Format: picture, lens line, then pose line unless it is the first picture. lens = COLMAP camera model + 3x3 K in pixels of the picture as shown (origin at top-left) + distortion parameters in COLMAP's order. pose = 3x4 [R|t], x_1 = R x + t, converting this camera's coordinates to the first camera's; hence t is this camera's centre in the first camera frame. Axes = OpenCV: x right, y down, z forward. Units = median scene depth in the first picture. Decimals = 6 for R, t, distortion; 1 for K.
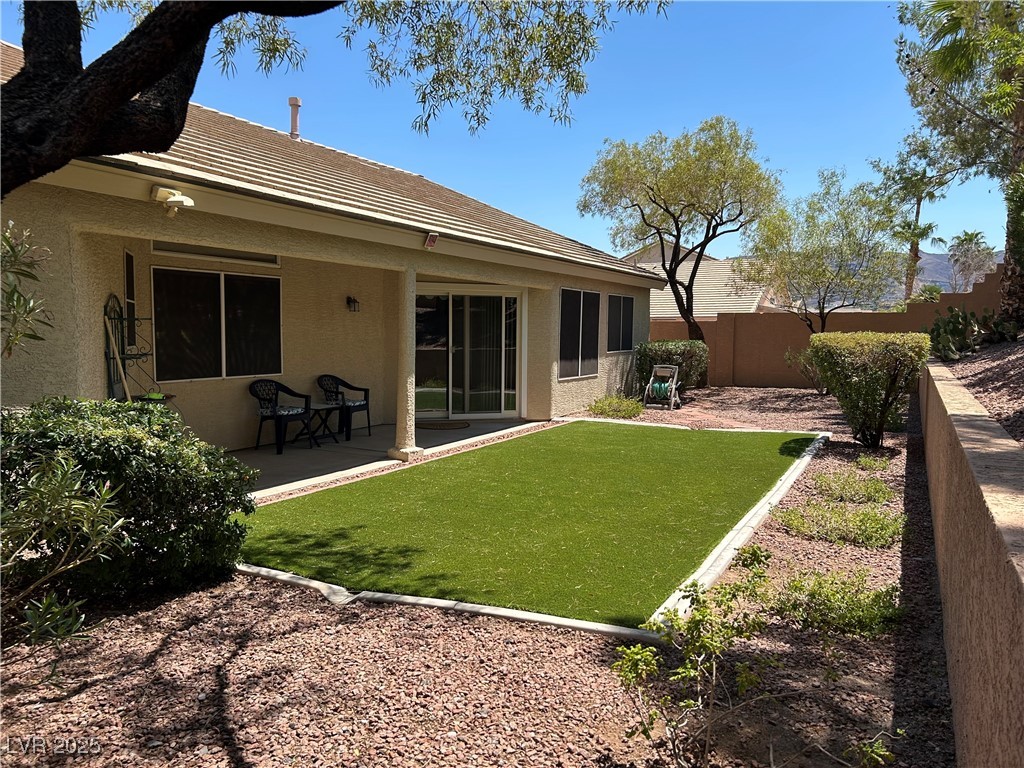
lens RADIAL K [[769.5, 0, 512.0], [0, 769.5, 384.0], [0, 0, 1]] dist [0.083950, -0.092990]
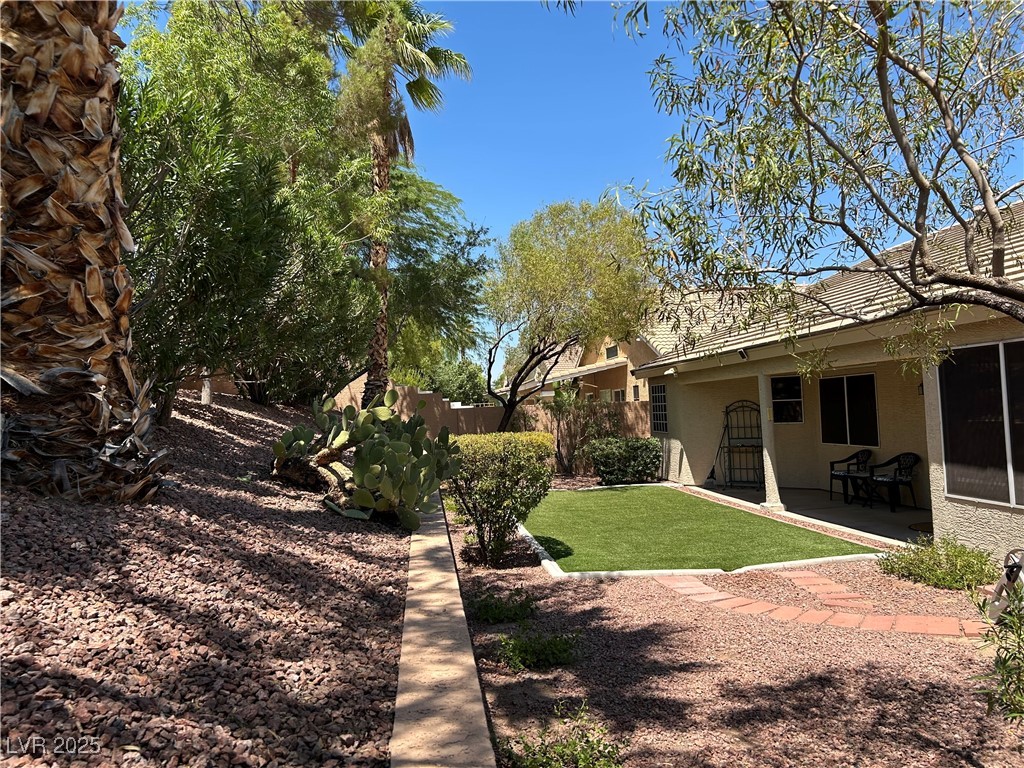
lens RADIAL K [[769.5, 0, 512.0], [0, 769.5, 384.0], [0, 0, 1]] dist [0.083950, -0.092990]
pose [[-0.828914, 0.002278, -0.559371, 0.944111], [-0.011255, 0.999721, 0.020751, -0.140171], [0.559263, 0.023496, -0.828658, 1.750556]]
